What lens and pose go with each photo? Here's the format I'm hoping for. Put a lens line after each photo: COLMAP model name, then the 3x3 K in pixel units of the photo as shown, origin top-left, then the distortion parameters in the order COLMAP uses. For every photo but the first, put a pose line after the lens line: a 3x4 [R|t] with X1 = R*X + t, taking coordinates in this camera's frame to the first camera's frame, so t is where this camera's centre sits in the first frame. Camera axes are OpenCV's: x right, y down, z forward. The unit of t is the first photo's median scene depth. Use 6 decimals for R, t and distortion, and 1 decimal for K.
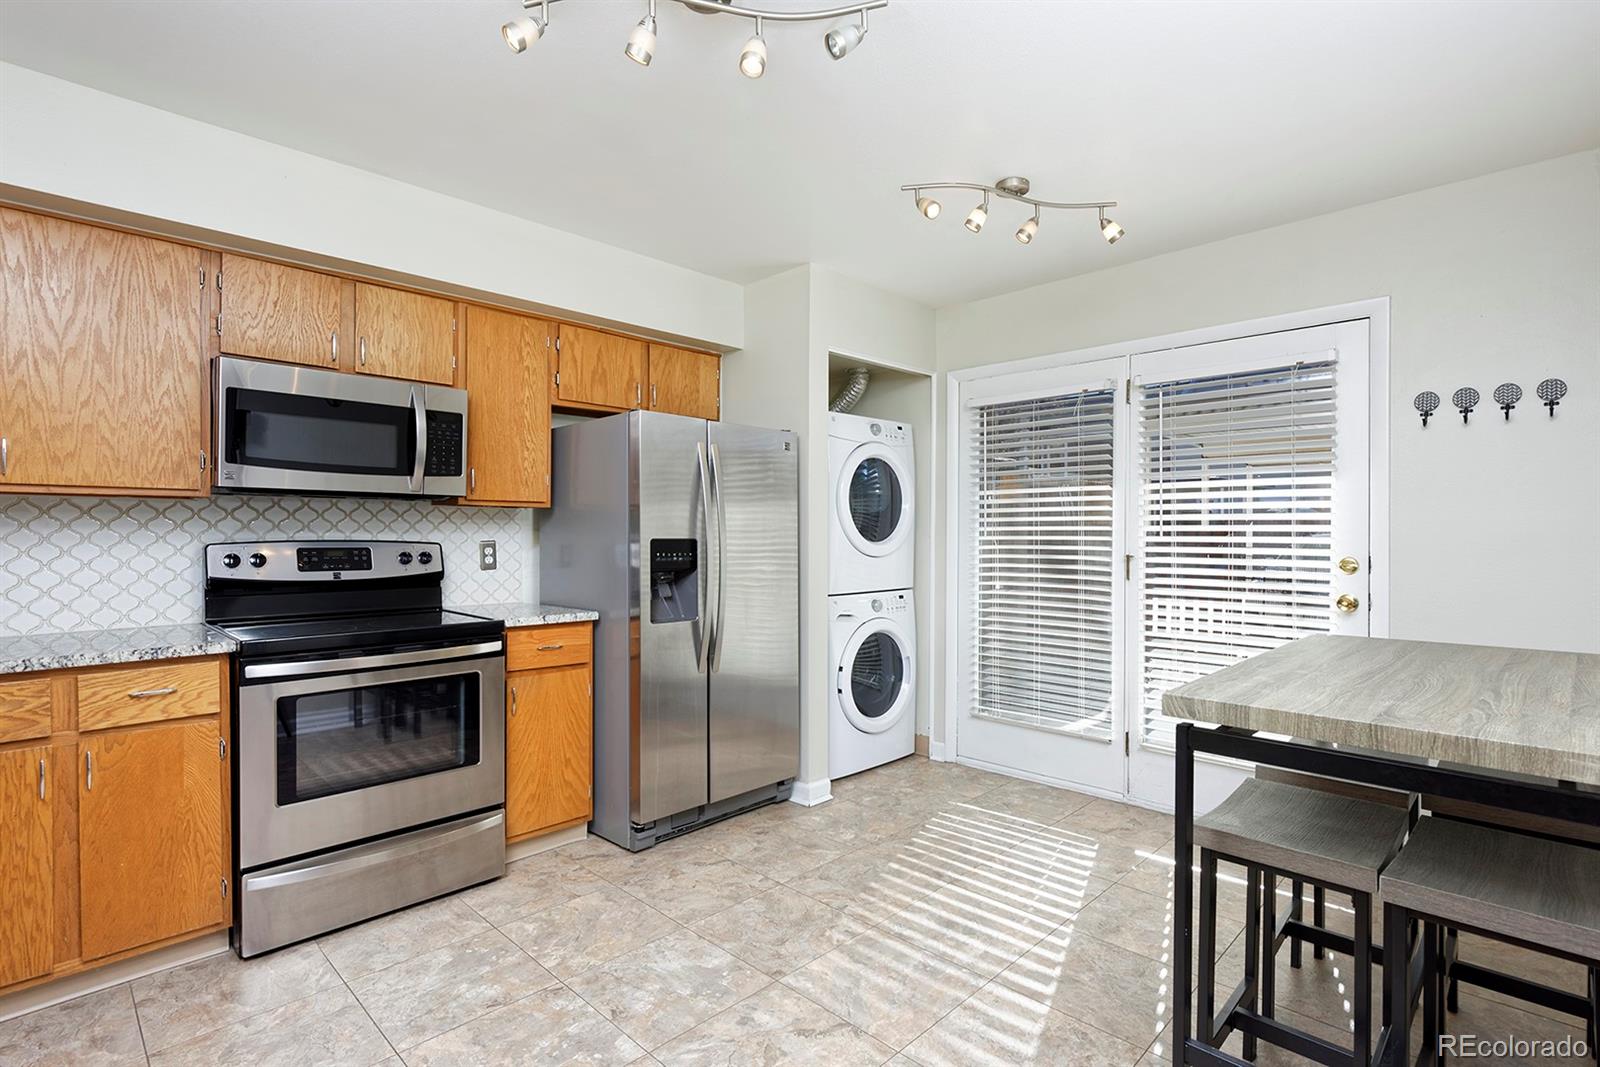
lens RADIAL K [[790.5, 0, 800.0], [0, 790.5, 533.5], [0, 0, 1]] dist [-0.001877, -0.000771]
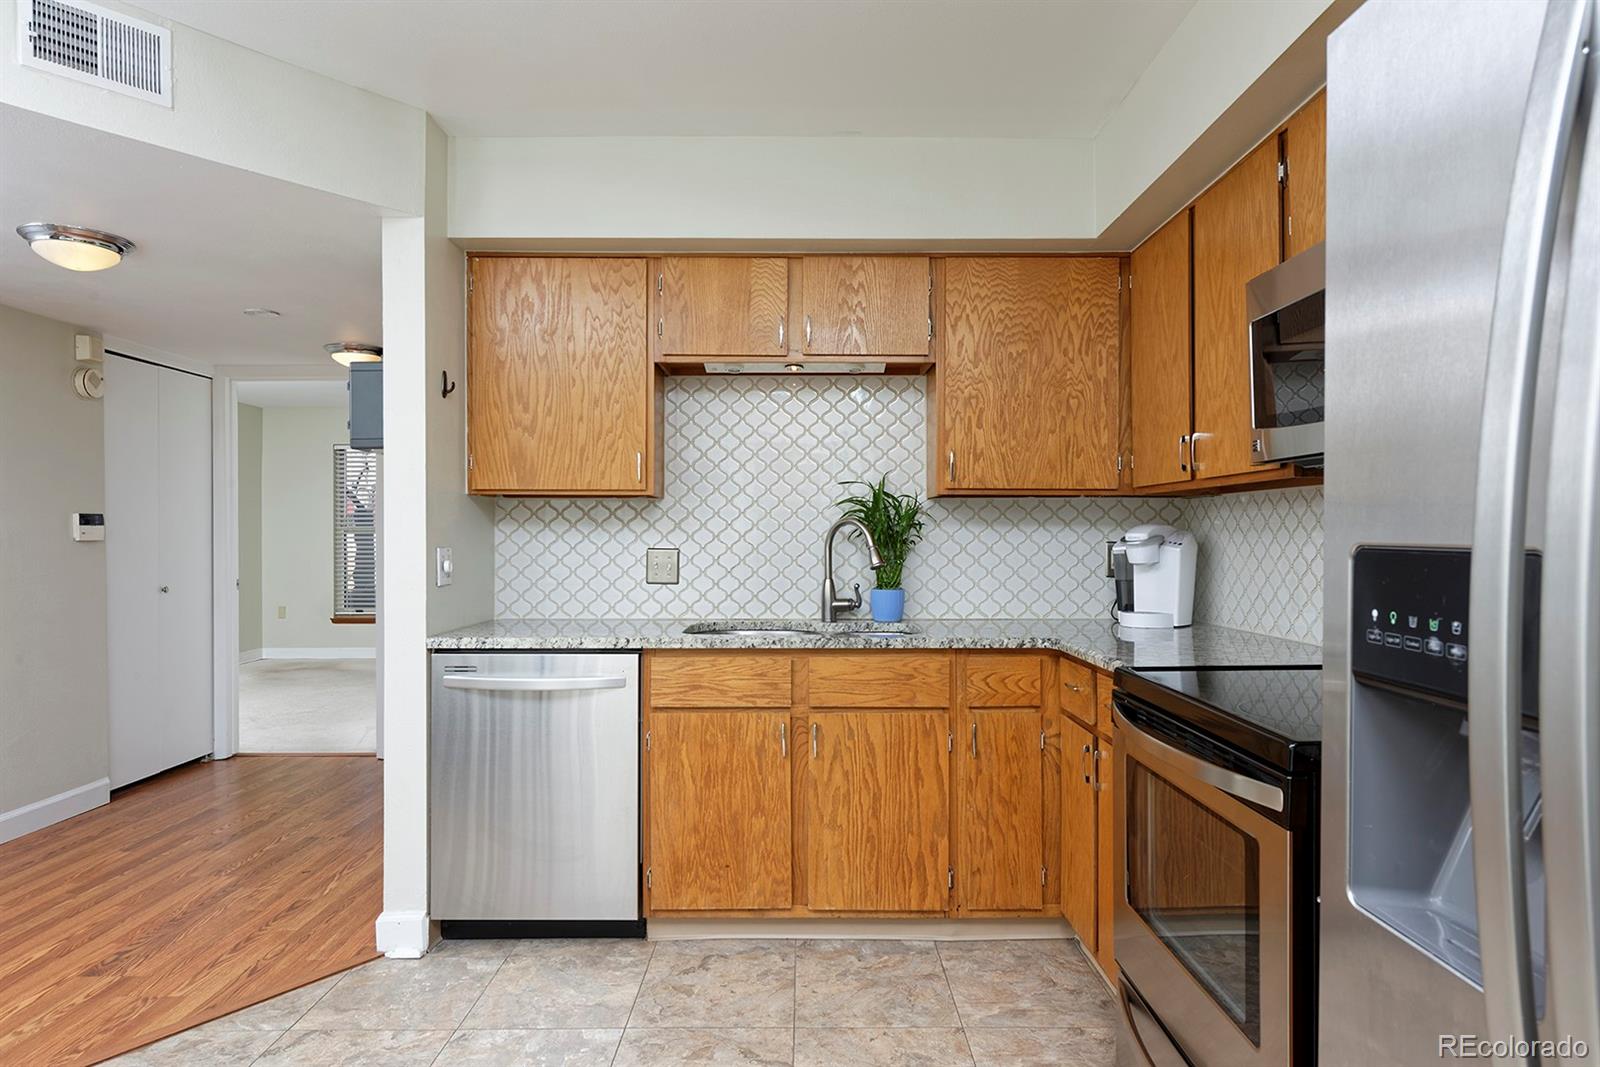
lens RADIAL K [[941.6, 0, 800.0], [0, 941.6, 533.5], [0, 0, 1]] dist [-0.004493, -0.000446]
pose [[-0.709475, 0.001423, -0.704729, 0.135526], [0.003699, 0.999992, -0.001705, 0.003423], [0.704721, -0.003816, -0.709474, 1.129709]]
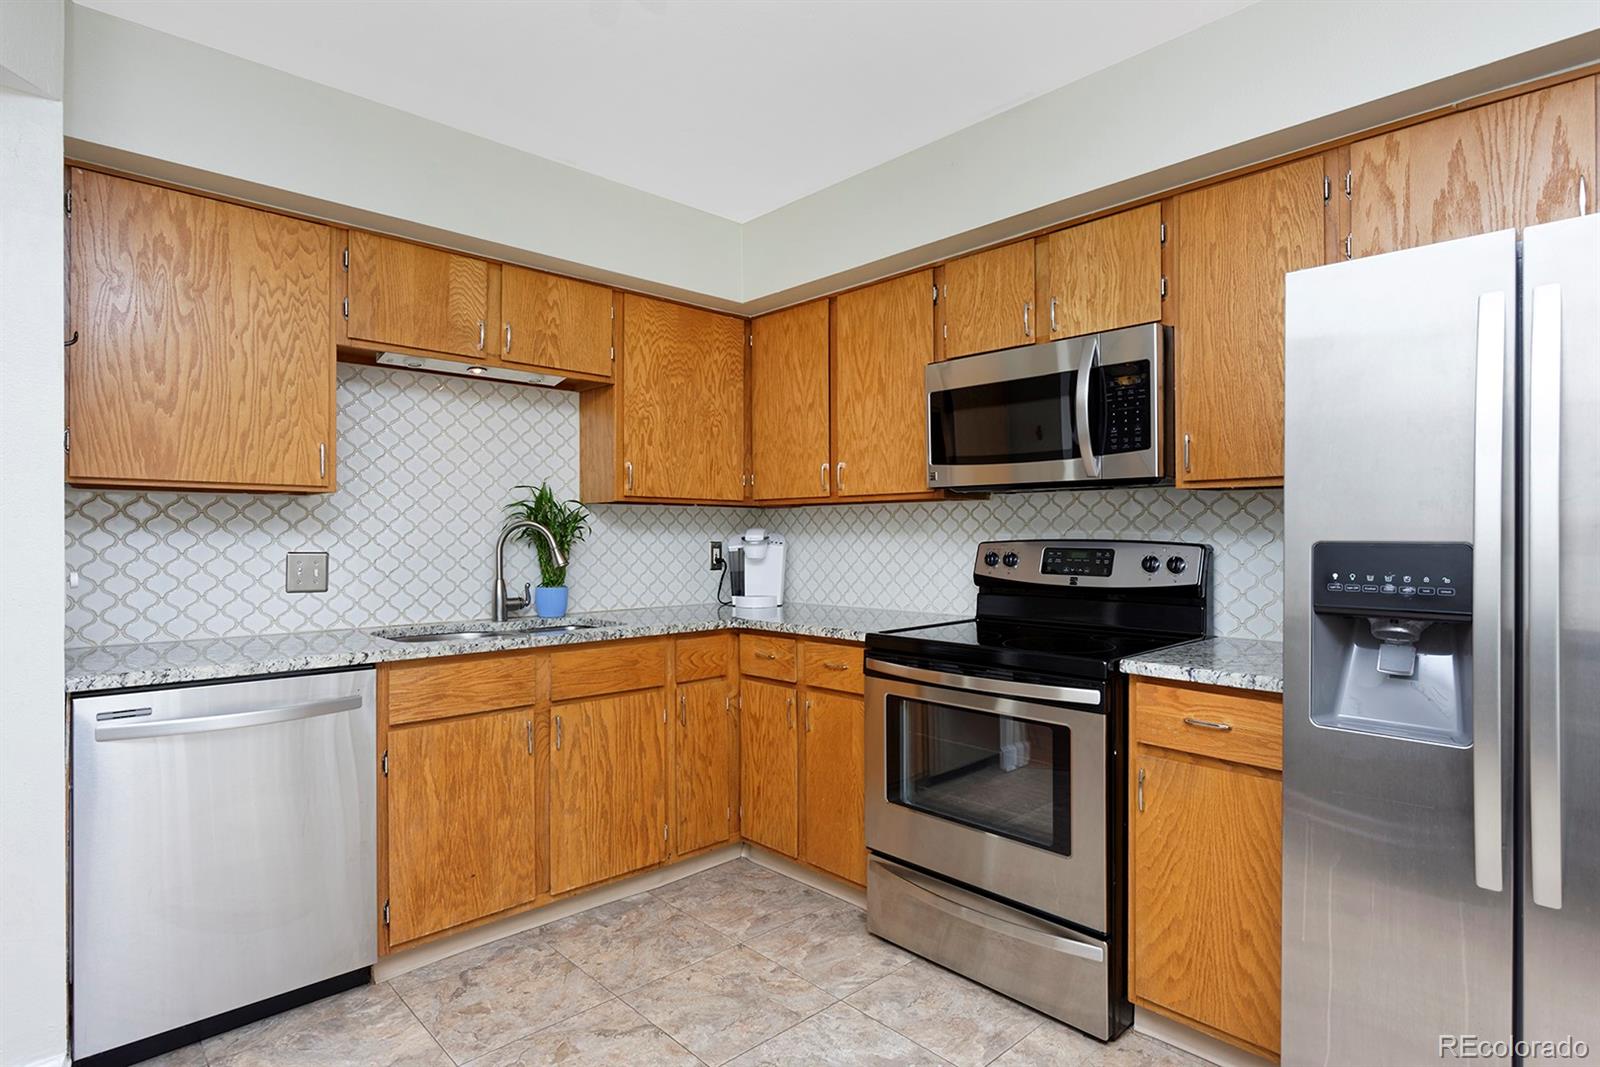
lens RADIAL K [[818.0, 0, 800.0], [0, 818.0, 533.5], [0, 0, 1]] dist [-0.003924, -0.001350]
pose [[-0.040851, -0.000831, -0.999165, 0.315977], [0.004064, 0.999991, -0.000998, 0.001698], [0.999157, -0.004101, -0.040848, 0.748379]]
